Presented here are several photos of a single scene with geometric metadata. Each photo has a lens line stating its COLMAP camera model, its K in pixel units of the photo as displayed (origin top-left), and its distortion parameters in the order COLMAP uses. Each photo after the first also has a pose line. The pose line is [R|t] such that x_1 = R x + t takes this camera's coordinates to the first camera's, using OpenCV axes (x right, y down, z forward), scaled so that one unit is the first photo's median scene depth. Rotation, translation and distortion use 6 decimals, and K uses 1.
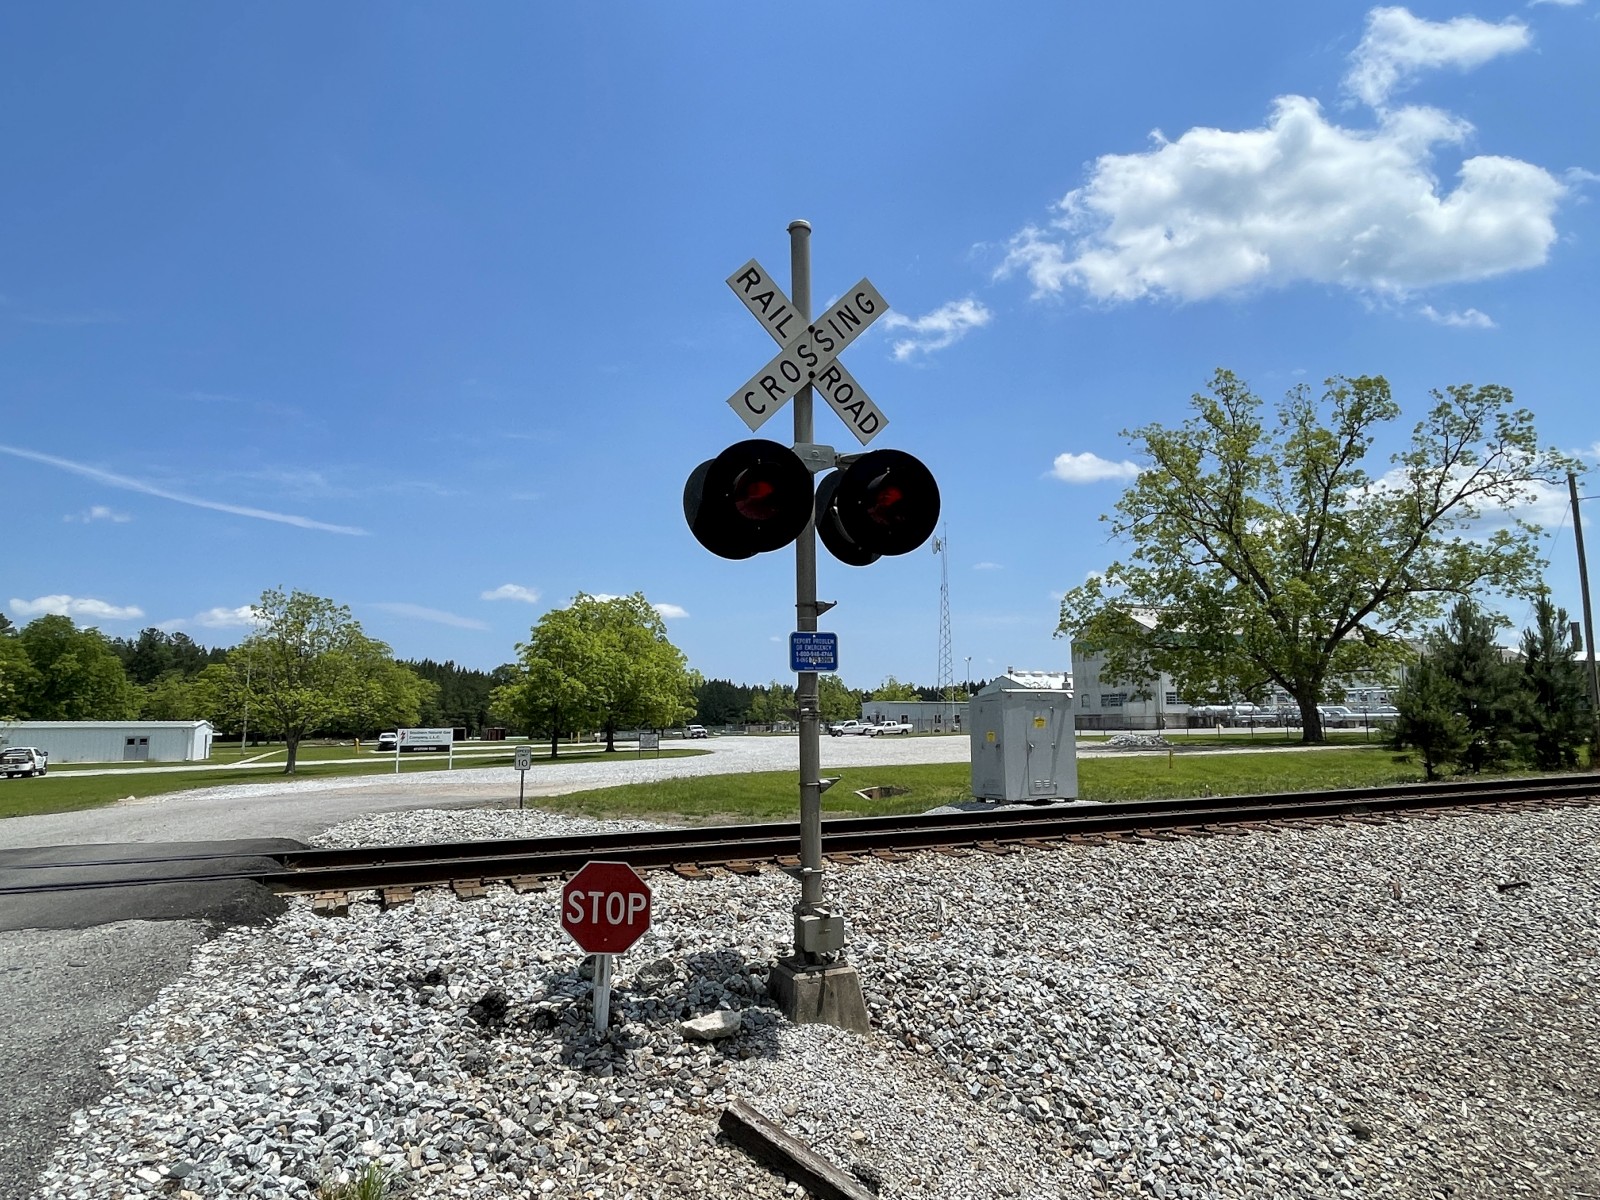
lens RADIAL K [[972.1, 0, 809.9], [0, 972.1, 602.6], [0, 0, 1]] dist [-0.001817, -0.001096]
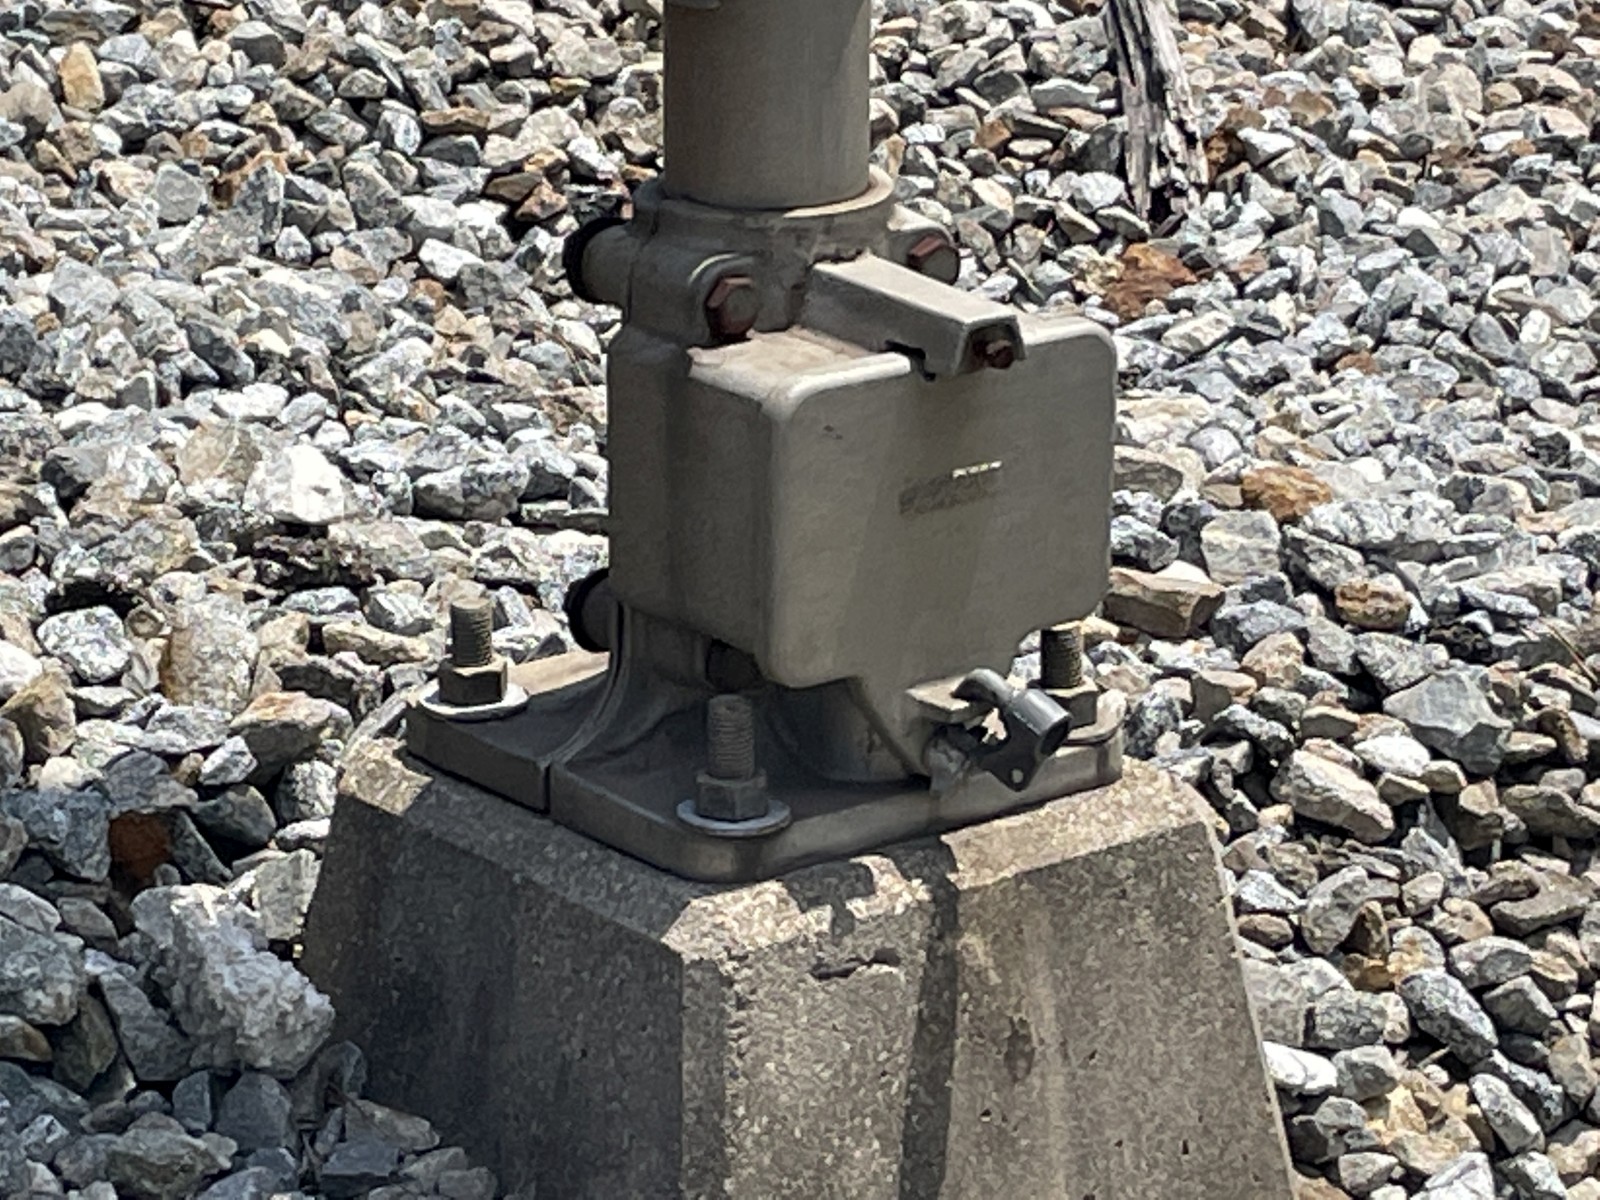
lens RADIAL K [[5806.8, 0, 798.0], [0, 5806.8, 600.1], [0, 0, 1]] dist [0.056475, 0.000000]
pose [[0.965780, -0.060226, 0.252274, -0.145389], [-0.051276, 0.909131, 0.413342, 0.099448], [-0.254244, -0.412133, 0.874932, 0.458569]]
